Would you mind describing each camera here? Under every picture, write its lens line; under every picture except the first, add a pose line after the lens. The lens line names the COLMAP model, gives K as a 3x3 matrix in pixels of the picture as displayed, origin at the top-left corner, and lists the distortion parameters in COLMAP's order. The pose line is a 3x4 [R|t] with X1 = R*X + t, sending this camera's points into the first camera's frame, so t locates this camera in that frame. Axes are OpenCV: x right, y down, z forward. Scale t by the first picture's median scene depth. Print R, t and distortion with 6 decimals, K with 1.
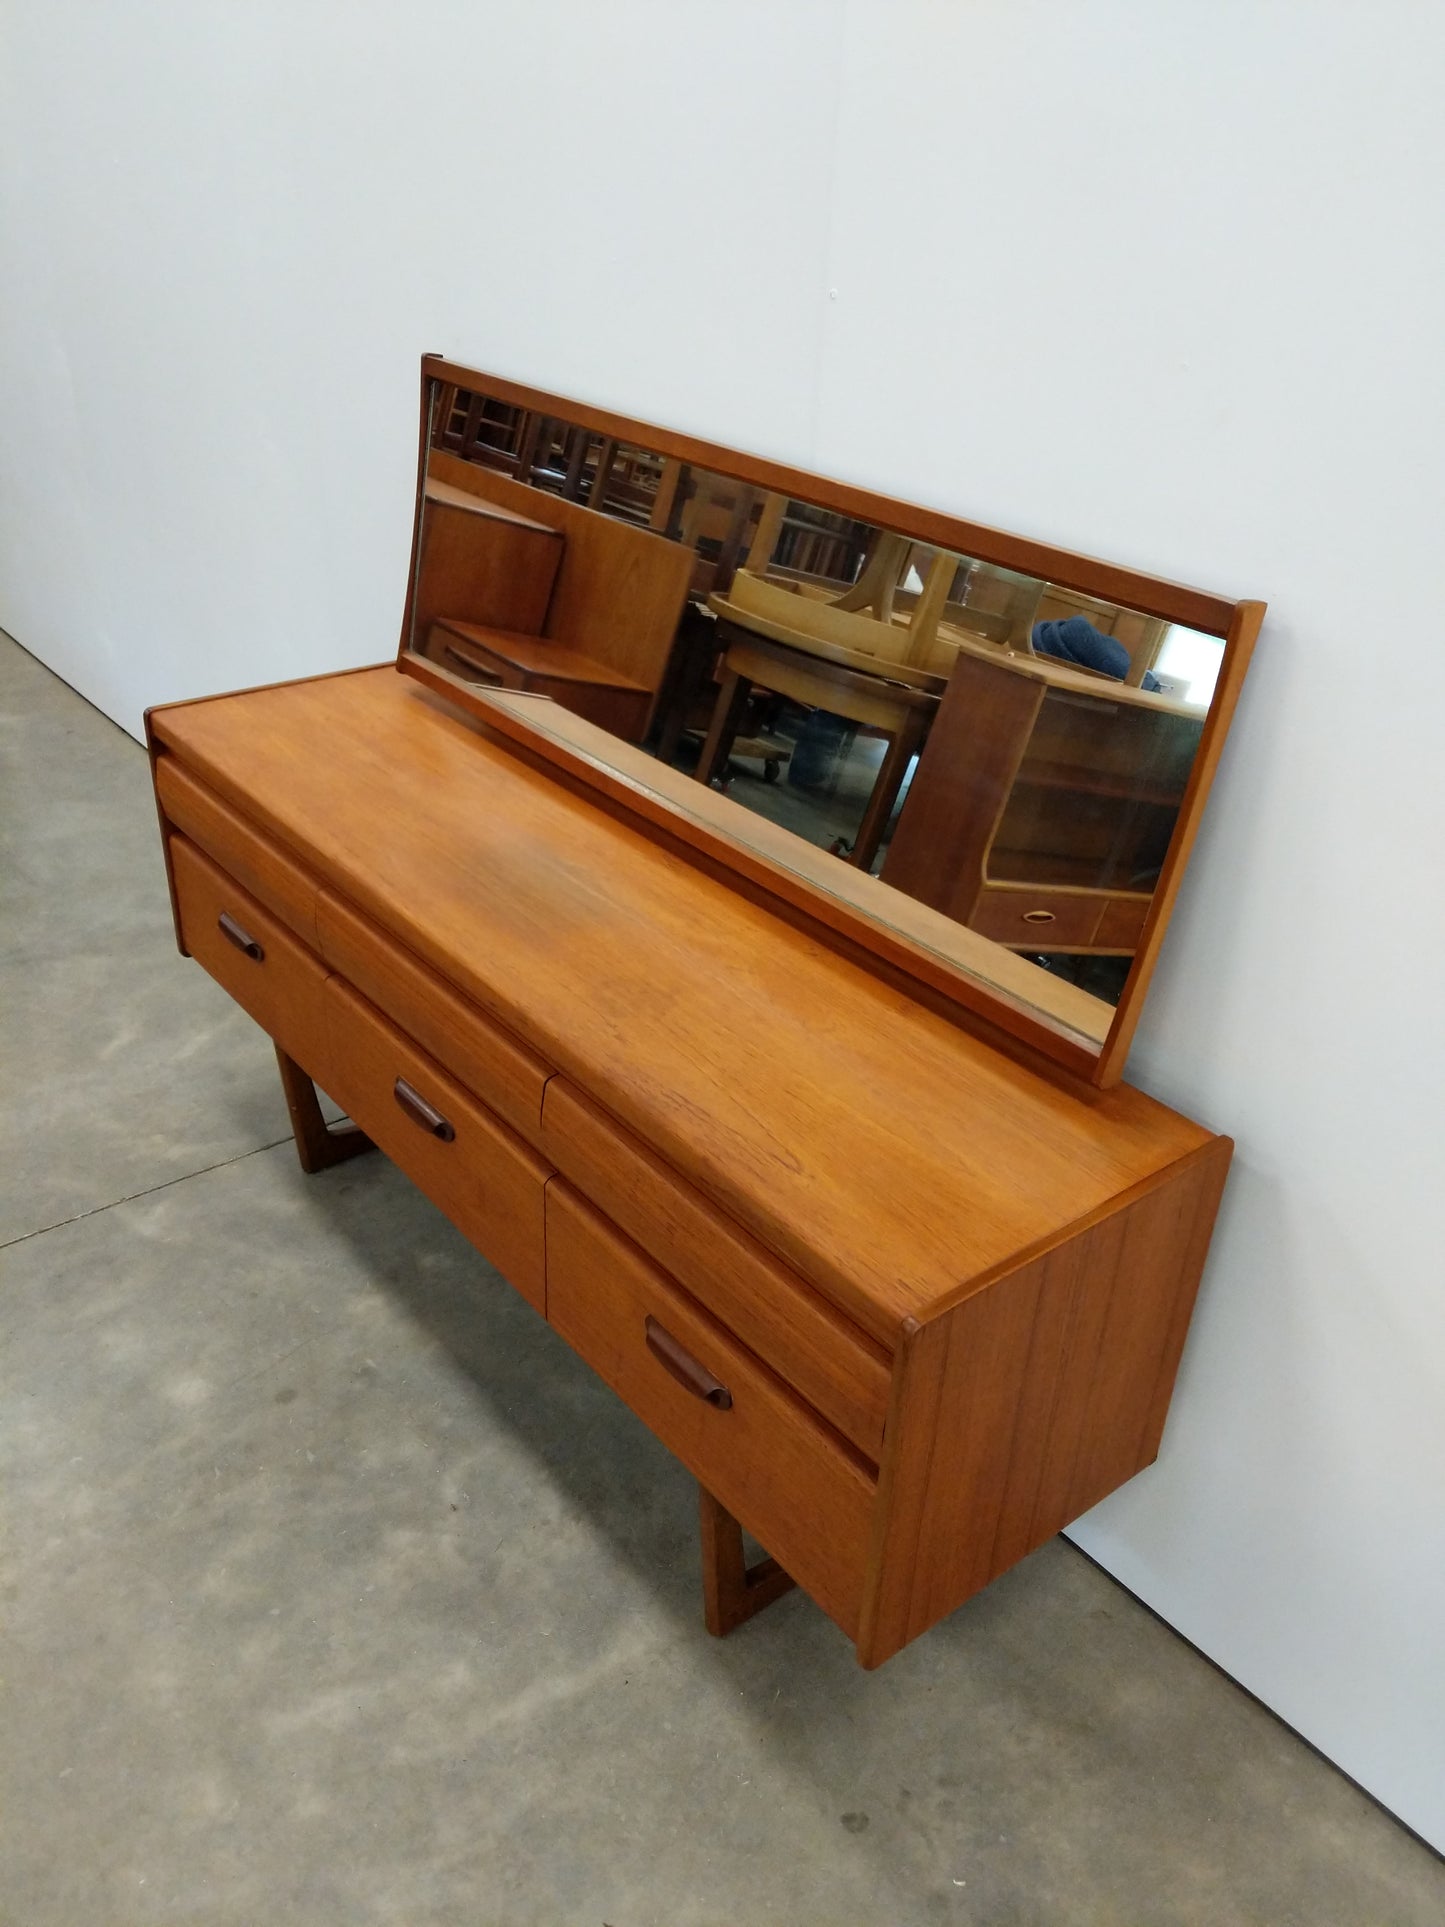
lens RADIAL K [[1545.3, 0, 724.4], [0, 1545.3, 965.3], [0, 0, 1]] dist [0.080124, -0.135799]
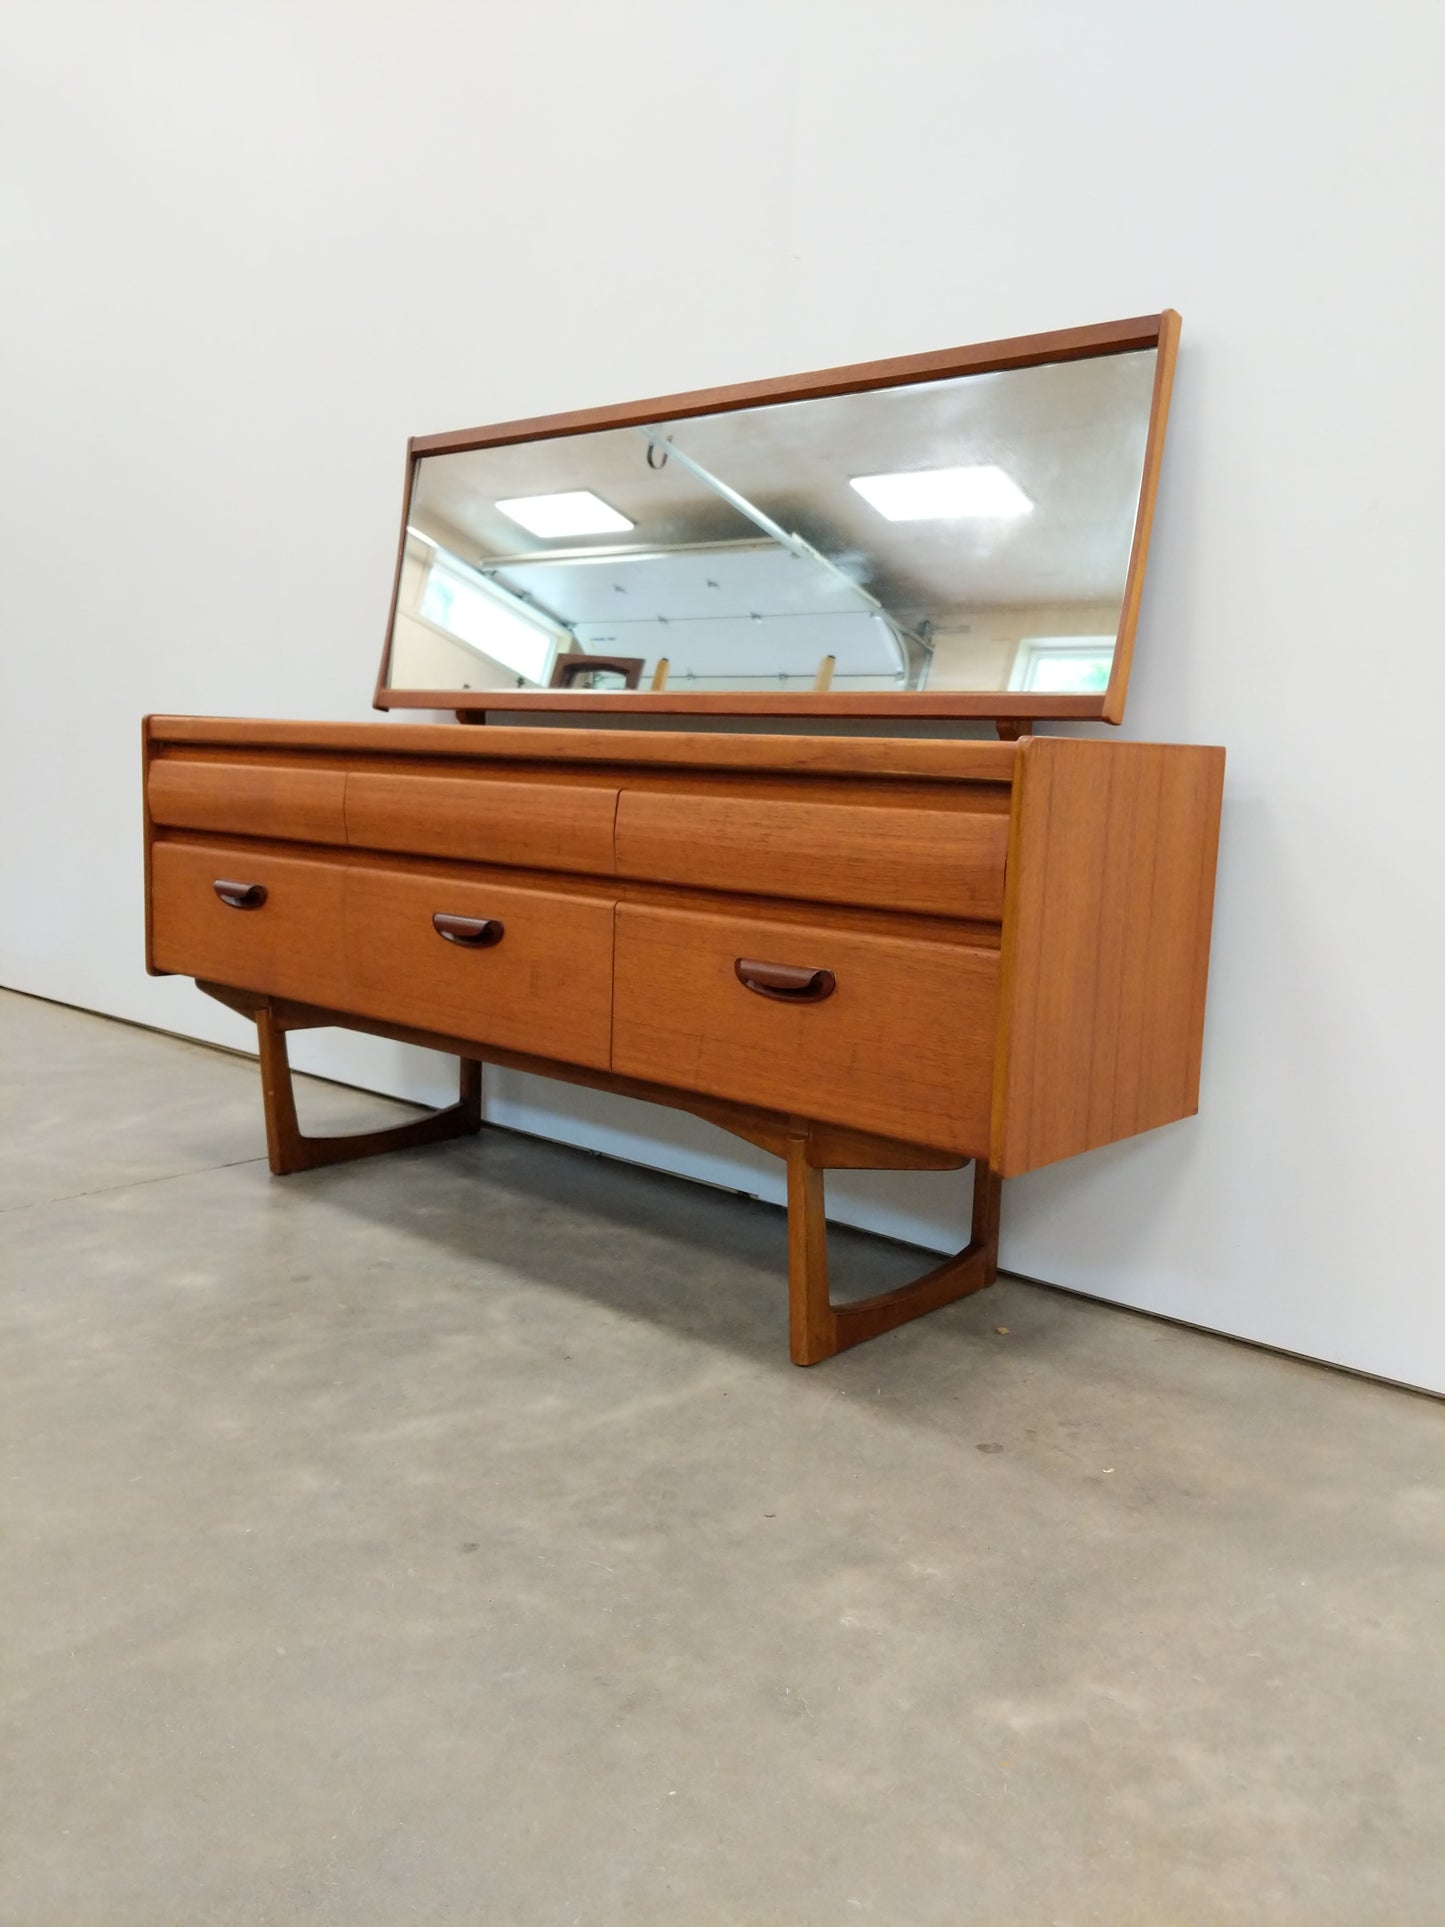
lens RADIAL K [[1545.3, 0, 740.4], [0, 1545.3, 957.6], [0, 0, 1]] dist [0.080124, -0.135799]
pose [[0.984053, -0.033718, 0.174649, -0.173526], [0.096305, 0.926505, -0.363749, 0.457250], [-0.149548, 0.374768, 0.914978, 0.014857]]
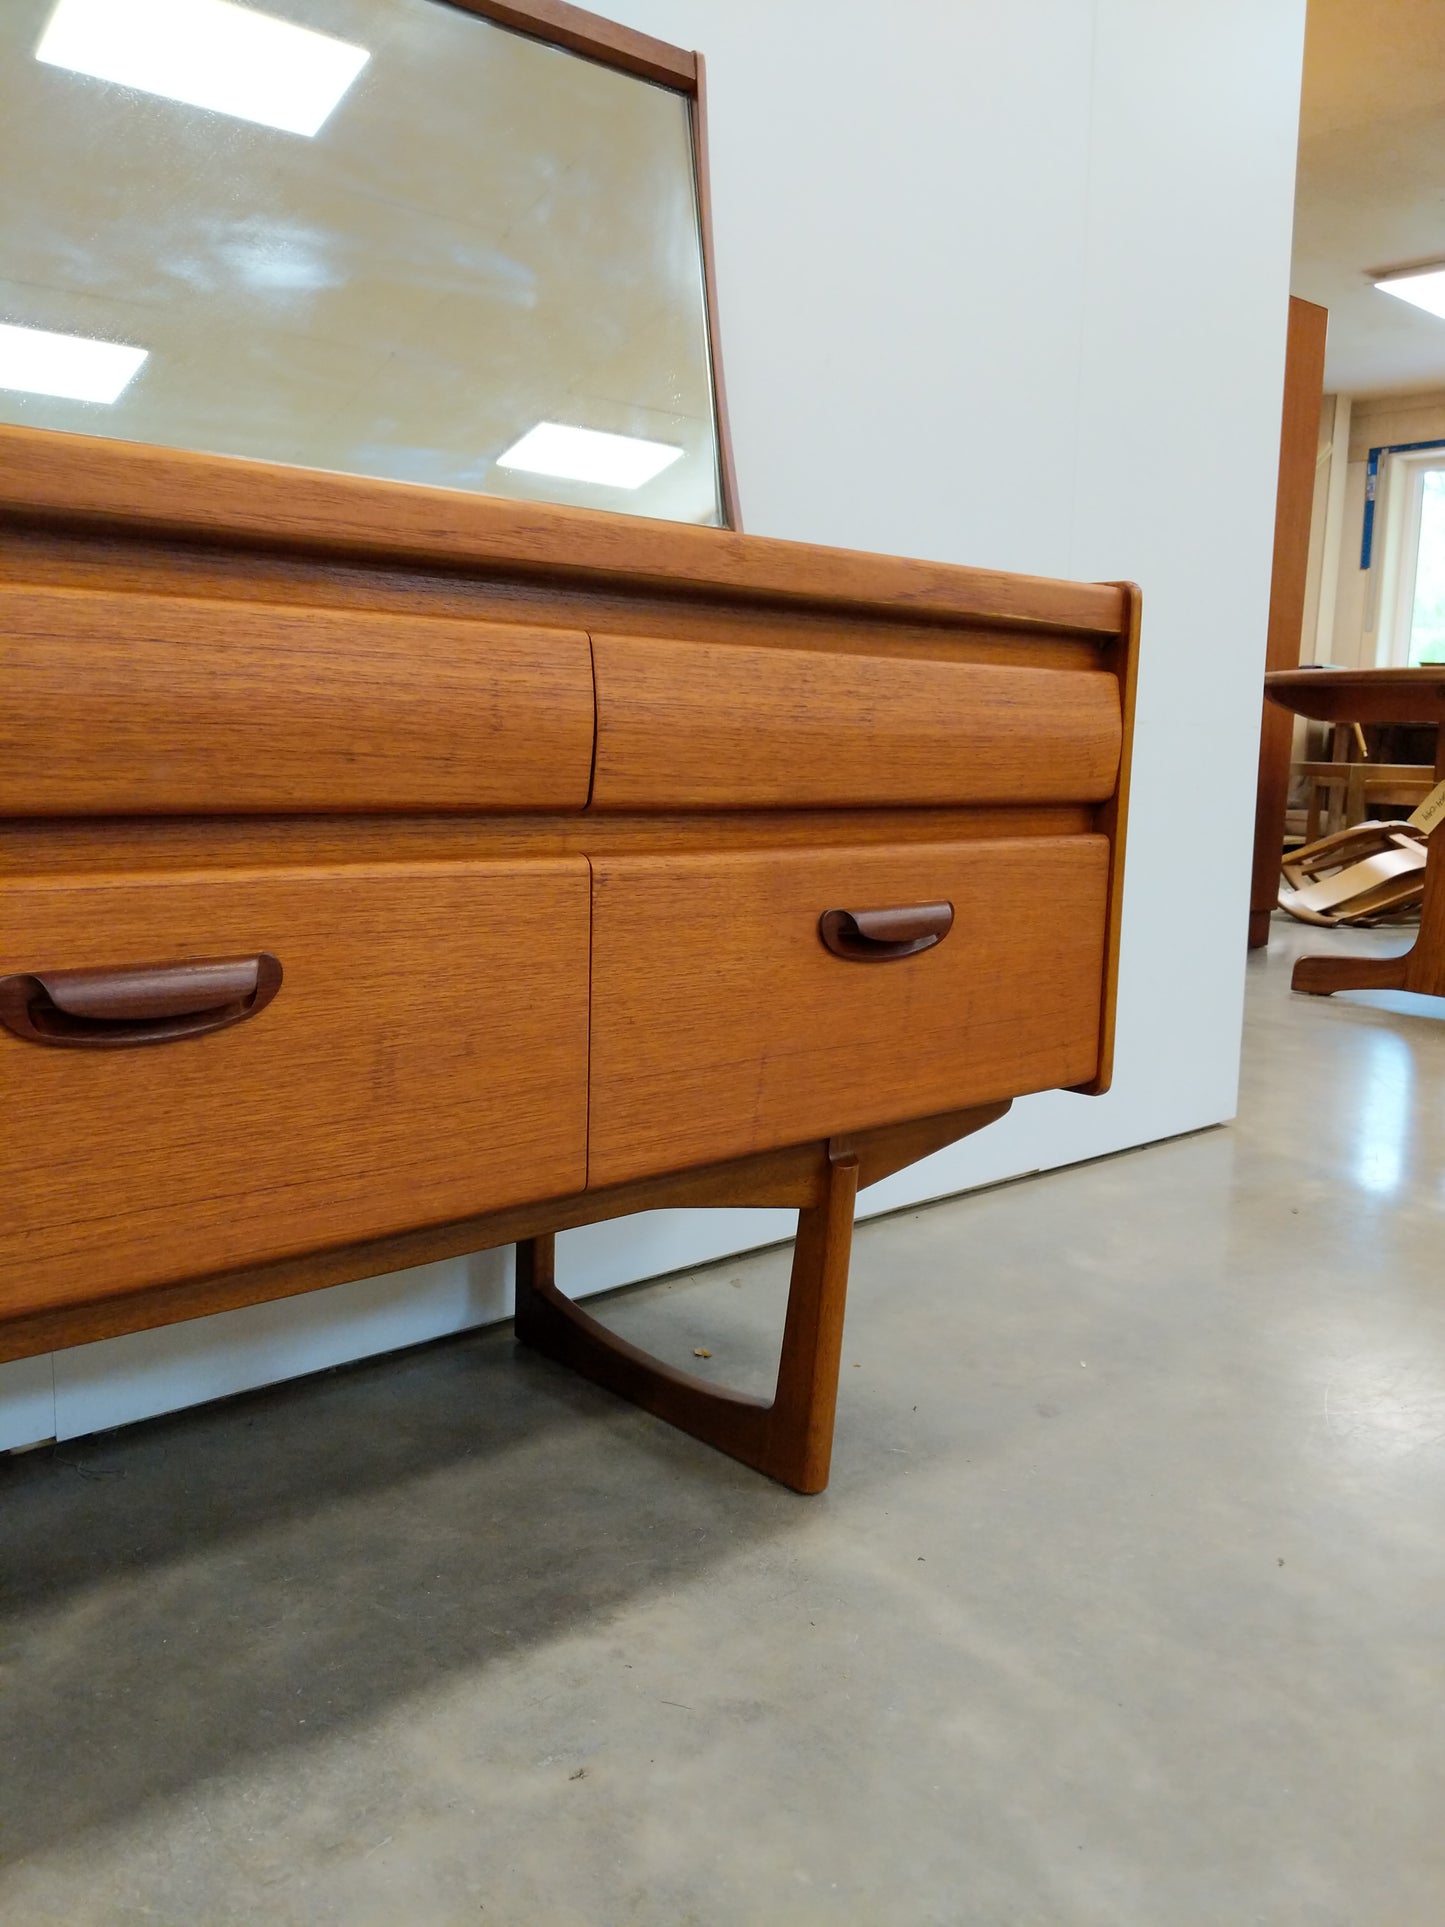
lens RADIAL K [[1545.3, 0, 740.6], [0, 1545.3, 972.0], [0, 0, 1]] dist [0.080124, -0.135799]
pose [[-0.059068, -0.194627, 0.979097, -0.522664], [0.474277, 0.857570, 0.199082, 0.073175], [-0.878392, 0.476123, 0.041653, 0.754991]]
